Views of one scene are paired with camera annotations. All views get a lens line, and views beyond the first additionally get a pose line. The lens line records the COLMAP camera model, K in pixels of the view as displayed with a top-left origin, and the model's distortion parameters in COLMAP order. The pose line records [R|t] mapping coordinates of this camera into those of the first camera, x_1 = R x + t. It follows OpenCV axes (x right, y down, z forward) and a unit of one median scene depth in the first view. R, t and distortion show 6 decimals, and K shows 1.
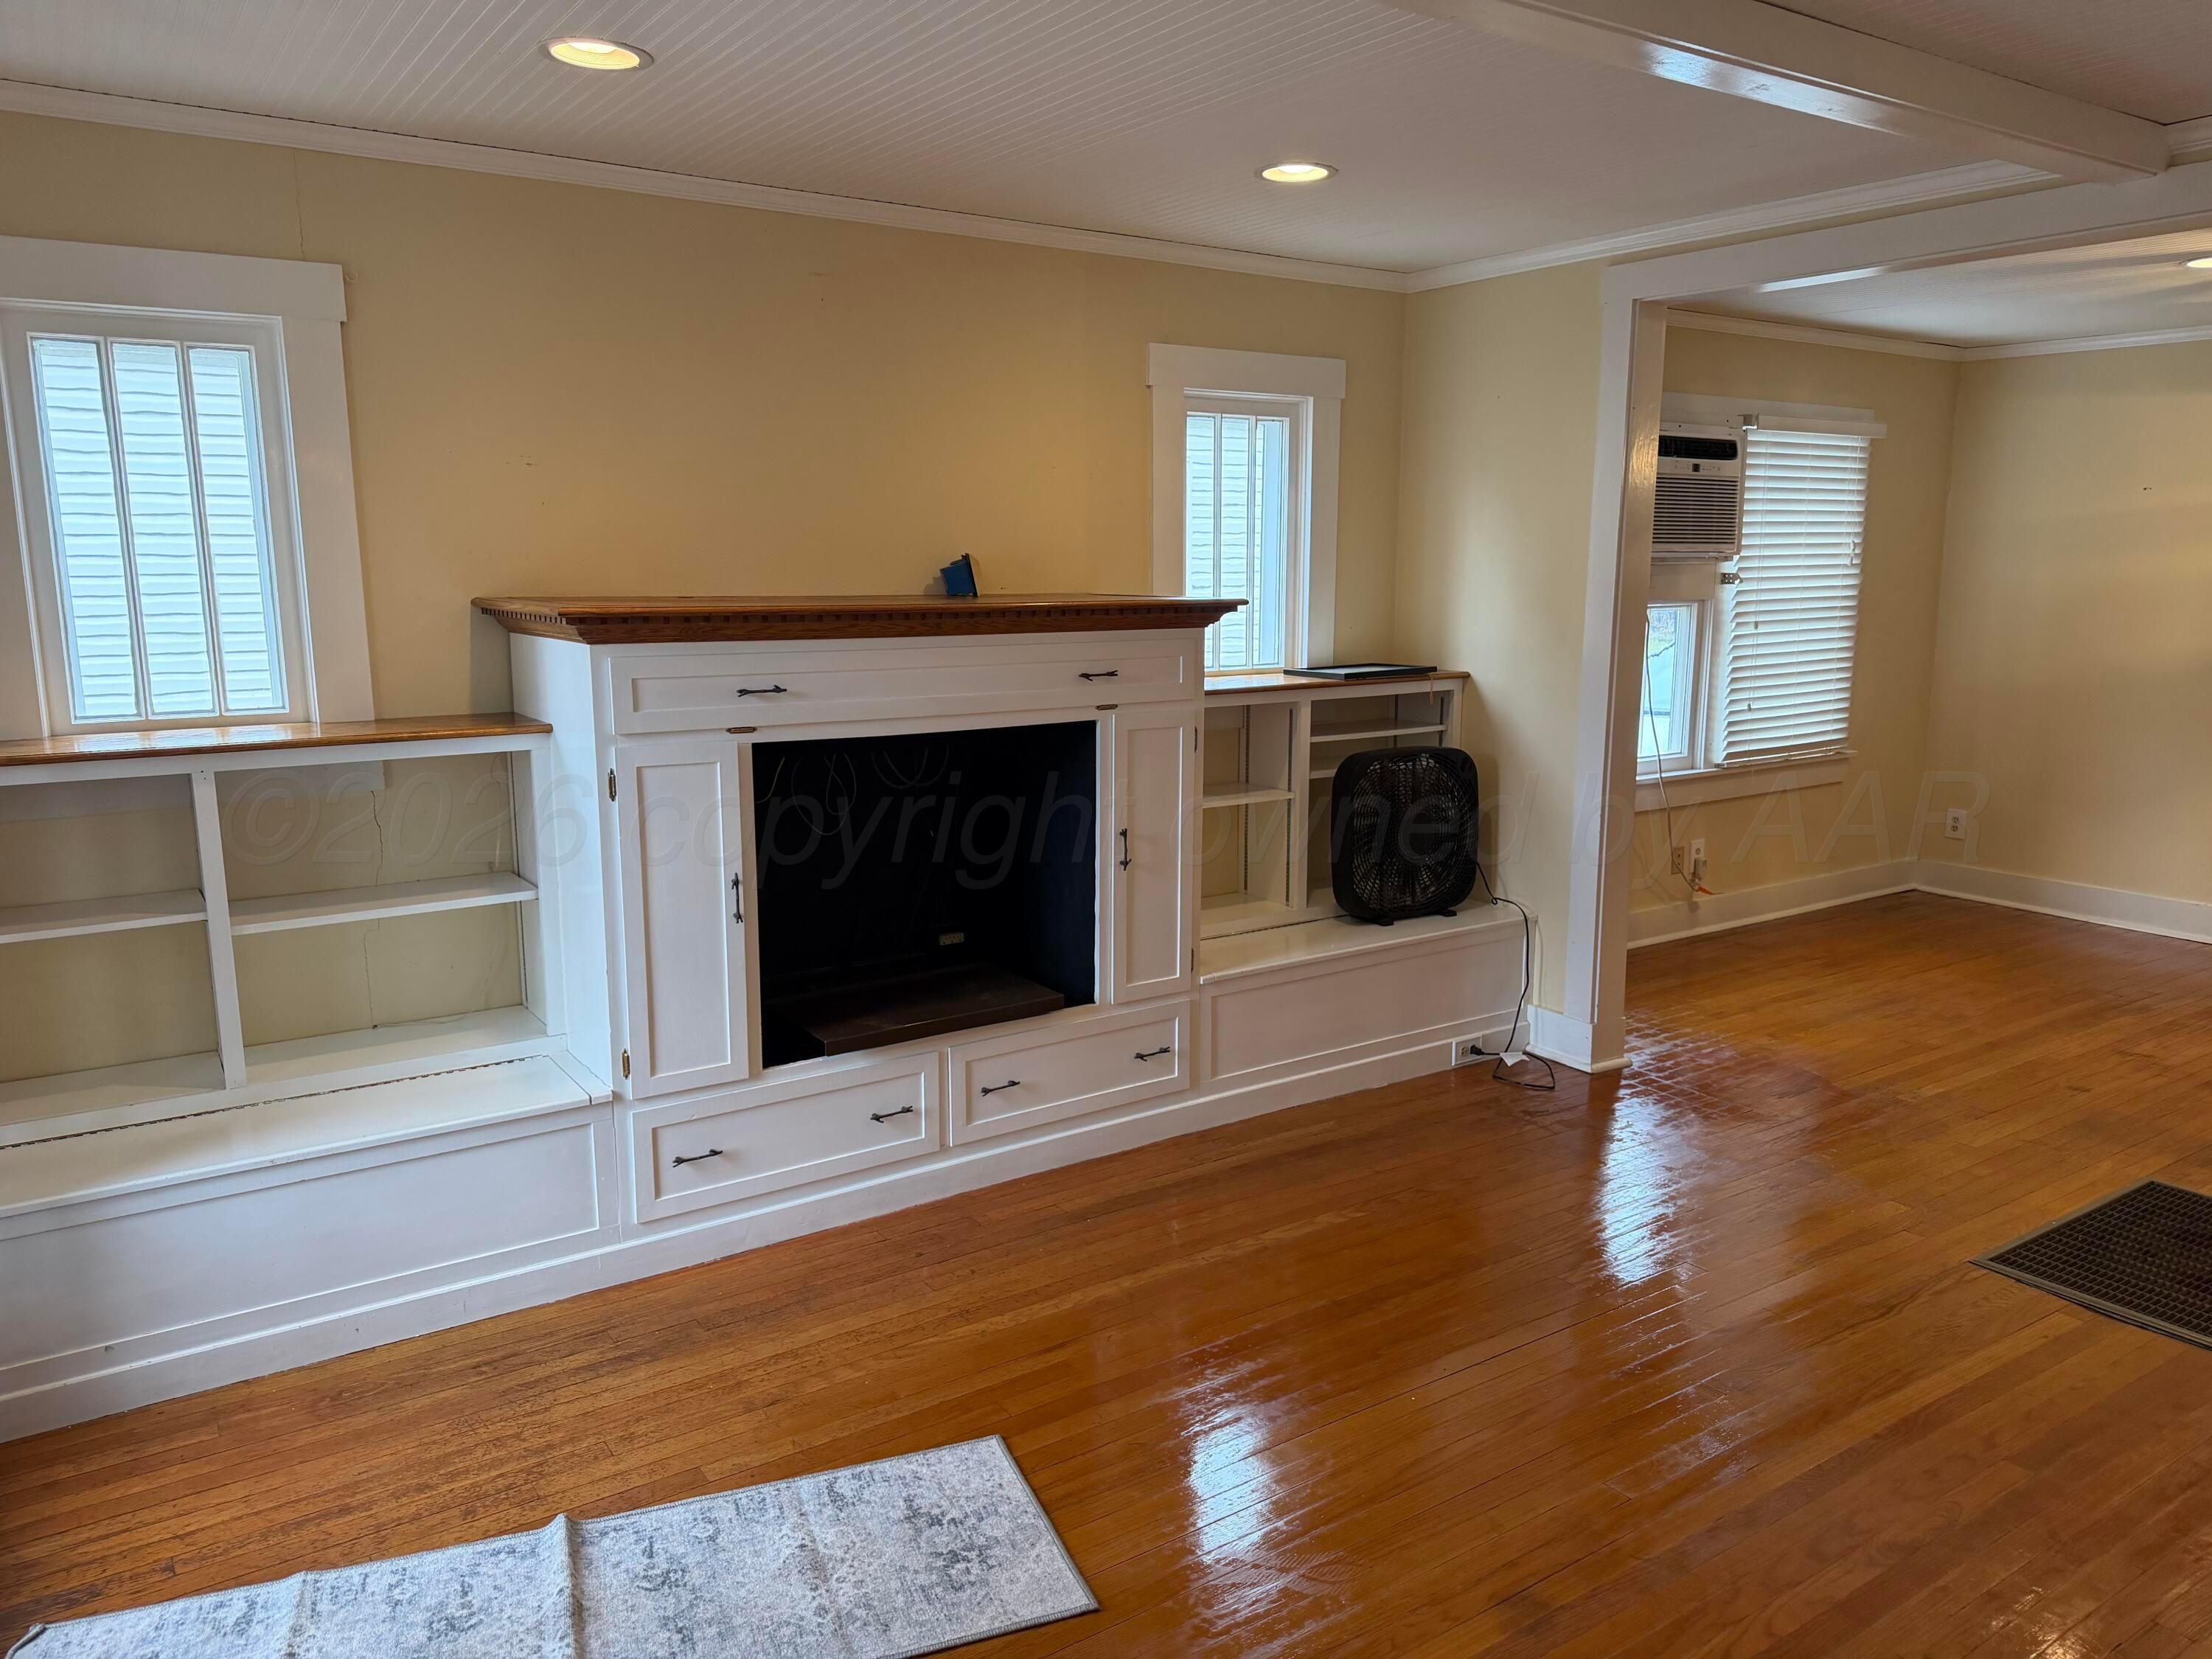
lens RADIAL K [[1534.4, 0, 1137.8], [0, 1534.4, 831.6], [0, 0, 1]] dist [0.116084, -0.146430]
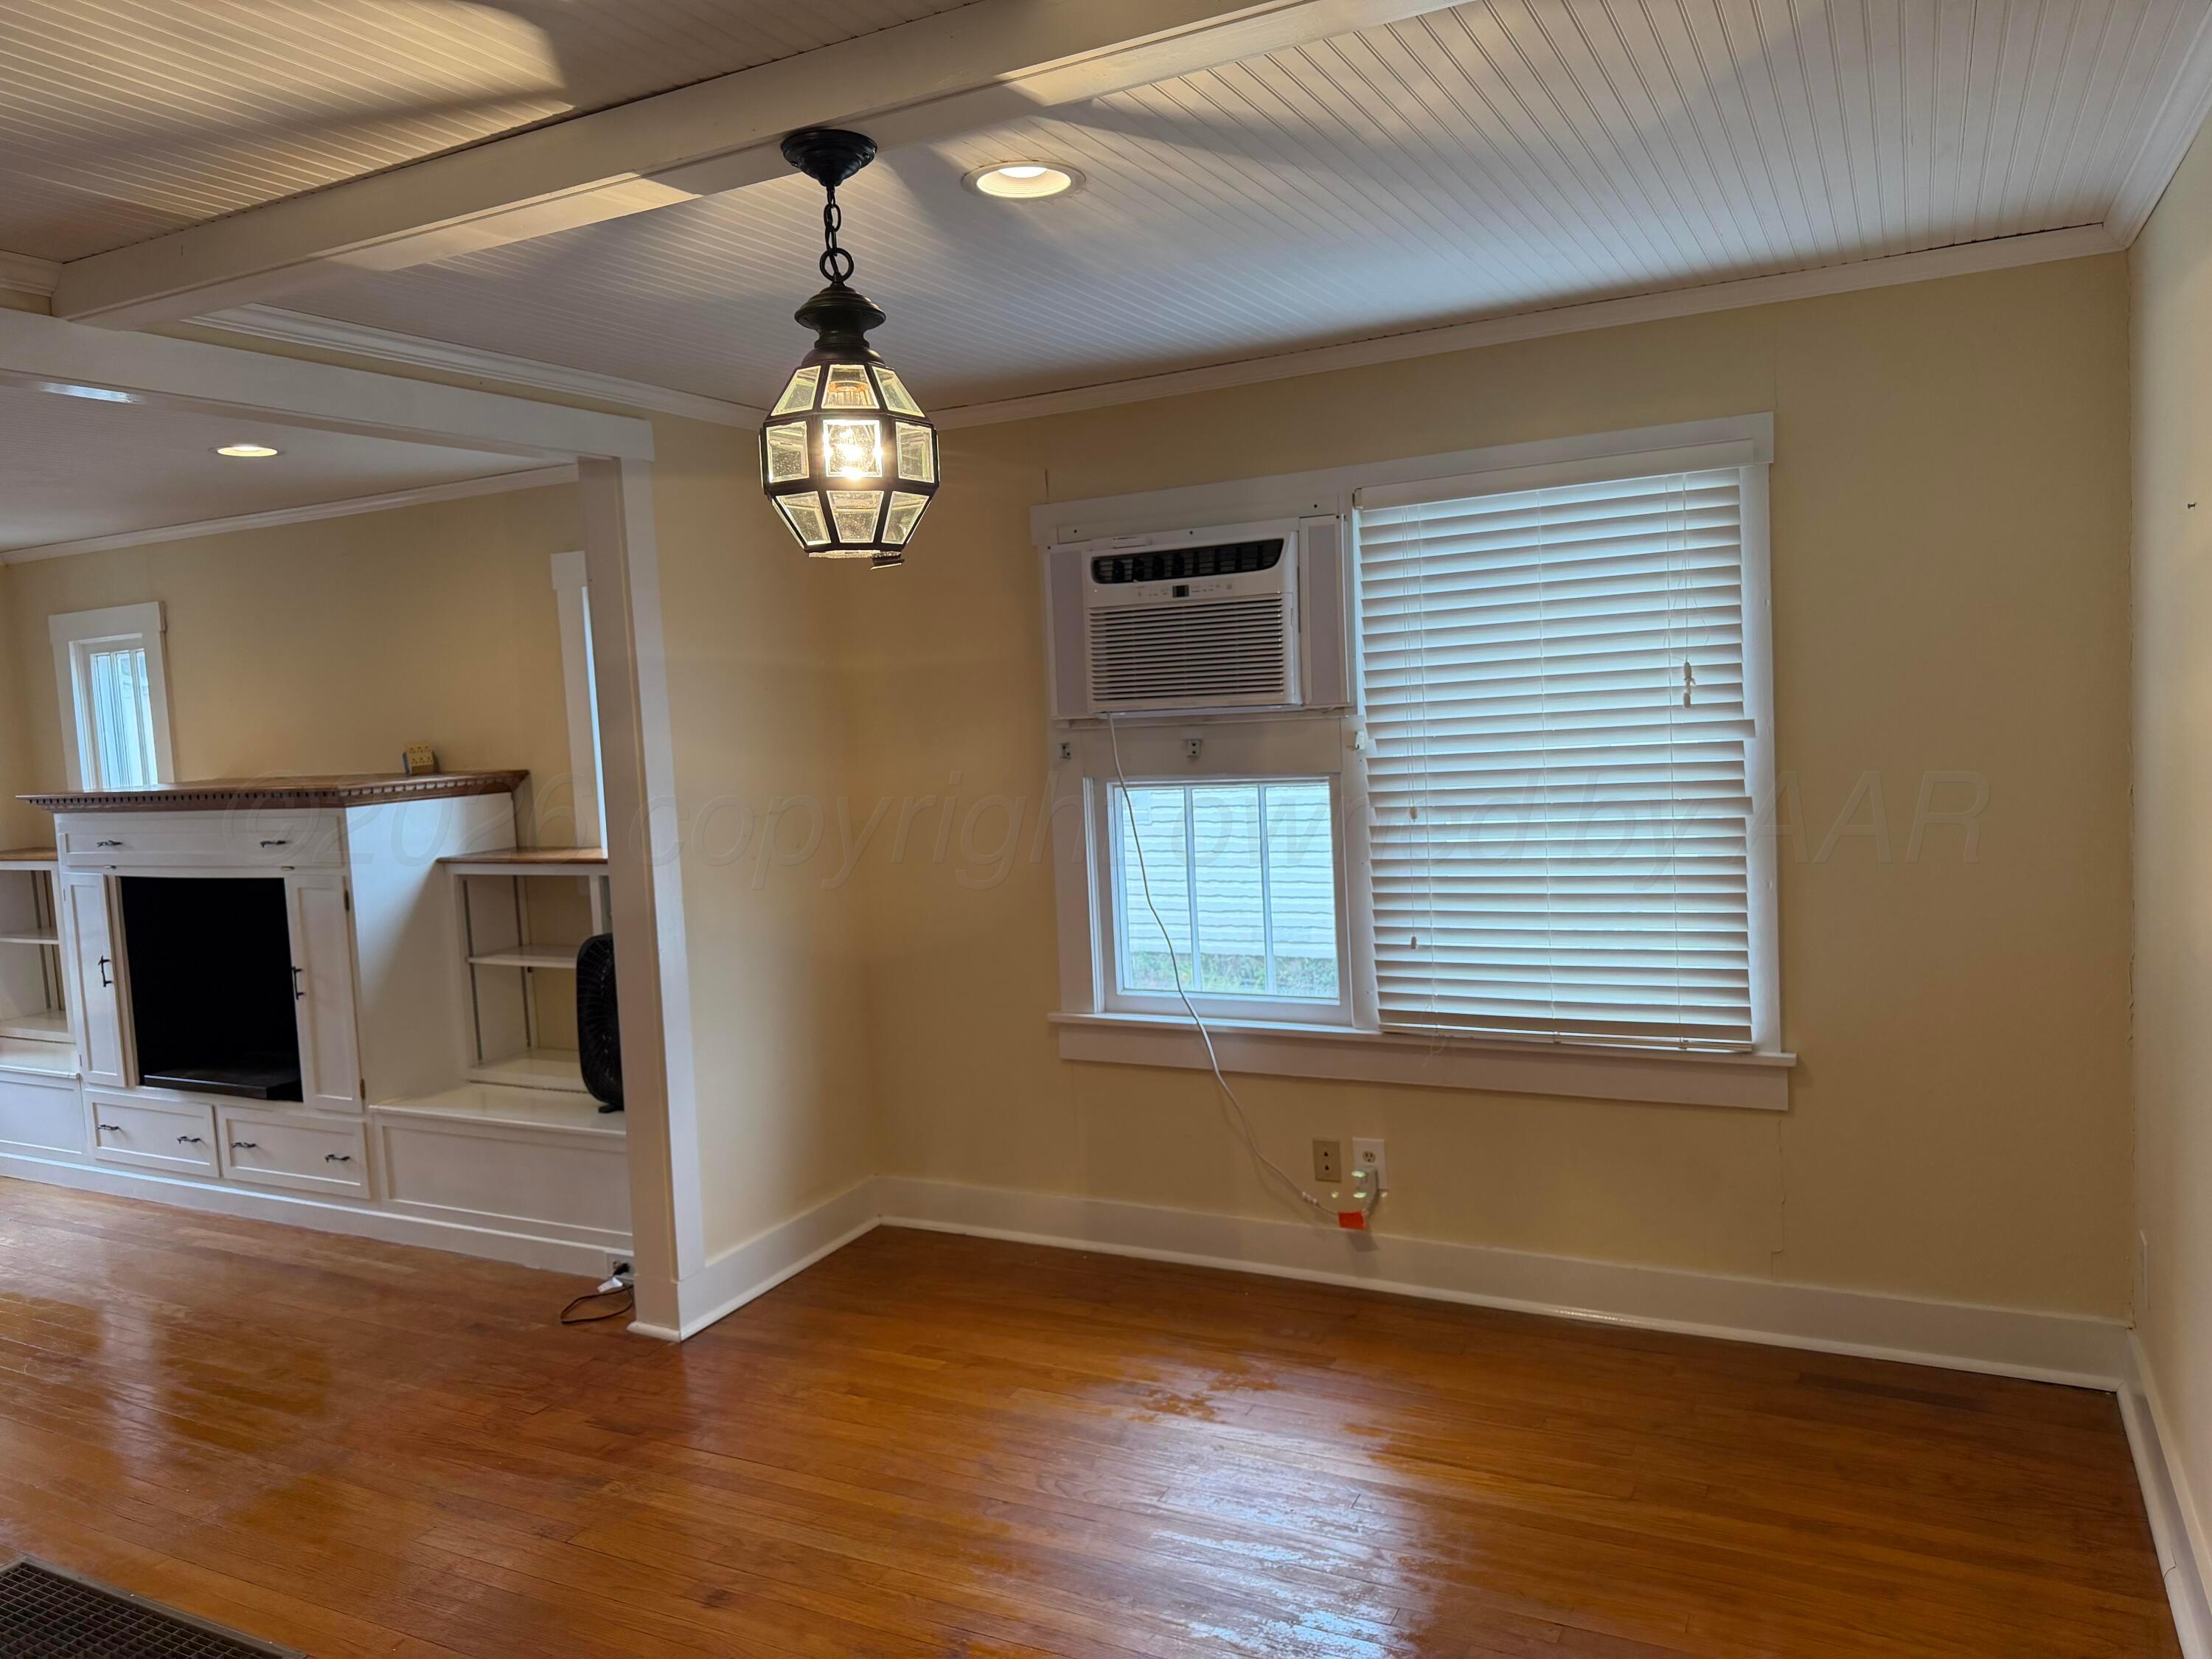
lens RADIAL K [[1534.4, 0, 1137.8], [0, 1534.4, 831.6], [0, 0, 1]] dist [0.116084, -0.146430]
pose [[0.476069, 0.052245, -0.877855, 1.355140], [-0.104253, 0.994547, 0.002652, -0.175959], [0.873206, 0.090257, 0.478920, 0.927897]]
